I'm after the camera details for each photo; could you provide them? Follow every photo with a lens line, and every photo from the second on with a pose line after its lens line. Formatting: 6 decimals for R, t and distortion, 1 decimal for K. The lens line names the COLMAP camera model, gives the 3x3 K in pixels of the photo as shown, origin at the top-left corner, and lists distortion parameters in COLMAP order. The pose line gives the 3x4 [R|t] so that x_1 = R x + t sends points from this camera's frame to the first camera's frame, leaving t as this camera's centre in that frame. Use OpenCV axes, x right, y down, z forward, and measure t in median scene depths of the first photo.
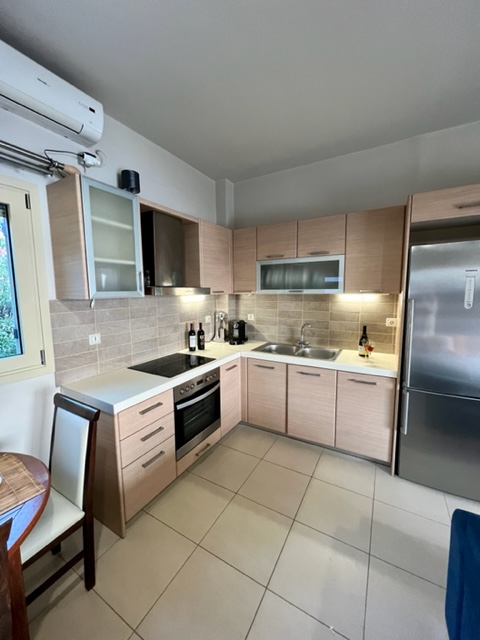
lens RADIAL K [[255.6, 0, 240.0], [0, 255.6, 320.0], [0, 0, 1]] dist [-0.001696, -0.000045]
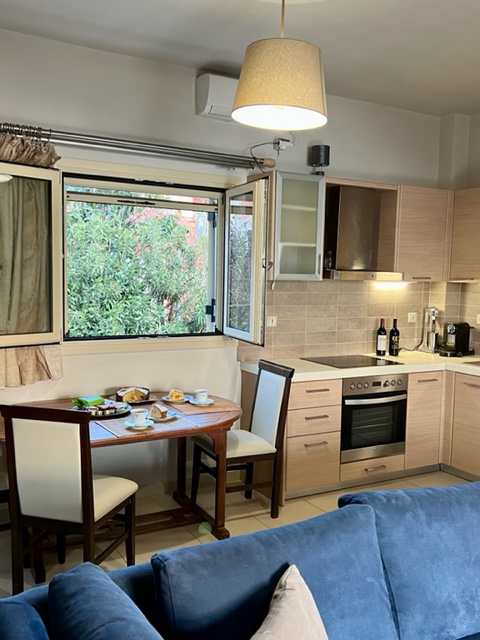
lens RADIAL K [[617.5, 0, 240.0], [0, 617.5, 320.0], [0, 0, 1]] dist [0.089348, -0.151061]
pose [[0.862088, 0.068331, -0.502131, 0.405790], [-0.088696, 0.995918, -0.016753, 0.094080], [0.498937, 0.058980, 0.864629, -0.871996]]
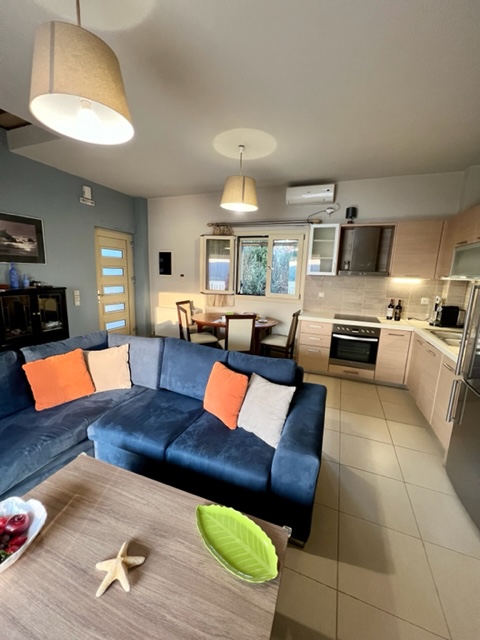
lens RADIAL K [[255.6, 0, 240.0], [0, 255.6, 320.0], [0, 0, 1]] dist [-0.001696, -0.000045]
pose [[0.144715, 0.195008, -0.970067, 1.136556], [-0.151790, 0.973158, 0.172985, 0.010428], [0.977761, 0.122213, 0.170431, -0.007738]]
